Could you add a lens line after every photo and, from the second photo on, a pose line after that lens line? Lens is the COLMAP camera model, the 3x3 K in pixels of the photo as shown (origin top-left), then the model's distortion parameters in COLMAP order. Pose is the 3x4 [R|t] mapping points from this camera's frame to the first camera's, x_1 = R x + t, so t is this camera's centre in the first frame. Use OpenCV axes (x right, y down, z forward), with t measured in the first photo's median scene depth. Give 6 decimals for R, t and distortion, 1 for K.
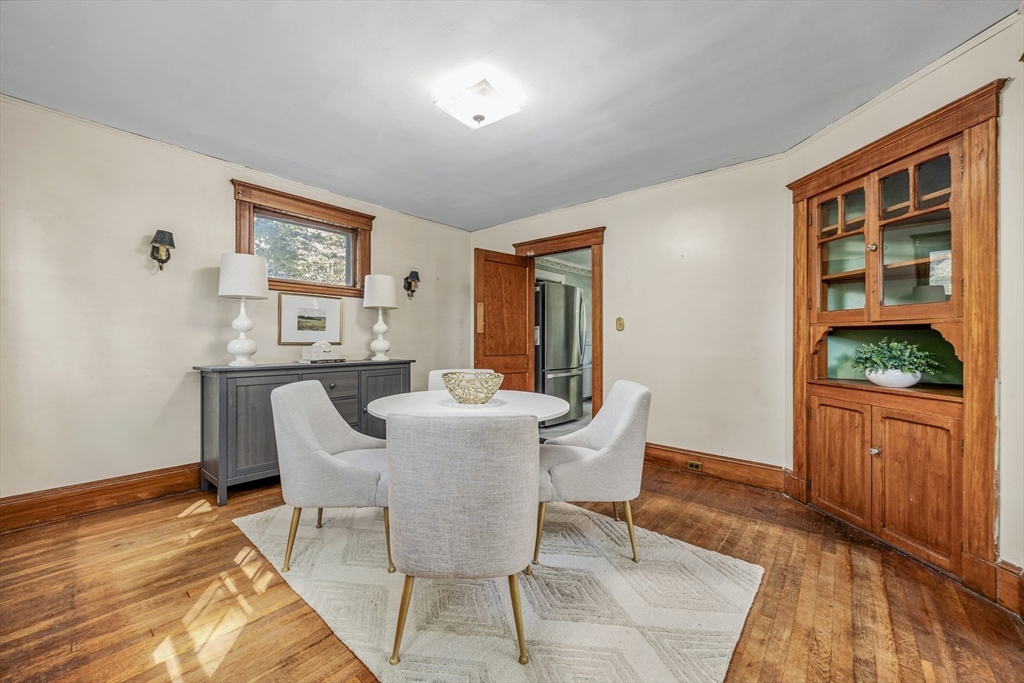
lens RADIAL K [[386.5, 0, 505.7], [0, 386.5, 346.3], [0, 0, 1]] dist [0.001587, -0.000476]
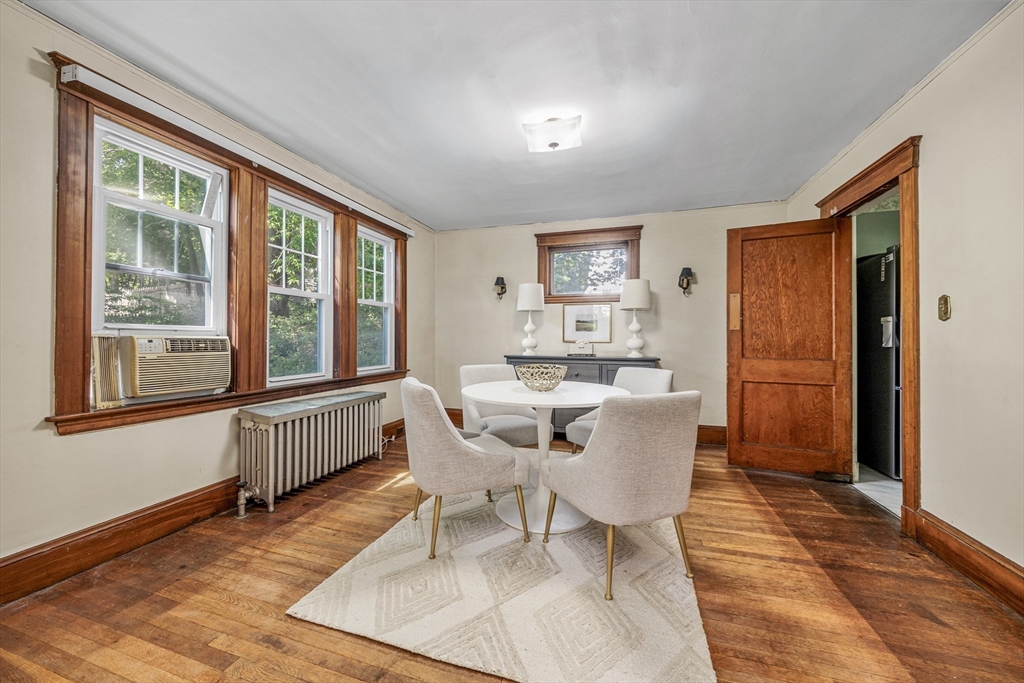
lens RADIAL K [[386.5, 0, 505.5], [0, 386.5, 336.2], [0, 0, 1]] dist [0.001587, -0.000476]
pose [[0.402741, -0.010588, -0.915253, 0.573491], [-0.019997, 0.999593, -0.020363, 0.006657], [0.915095, 0.026504, 0.402365, 0.250565]]
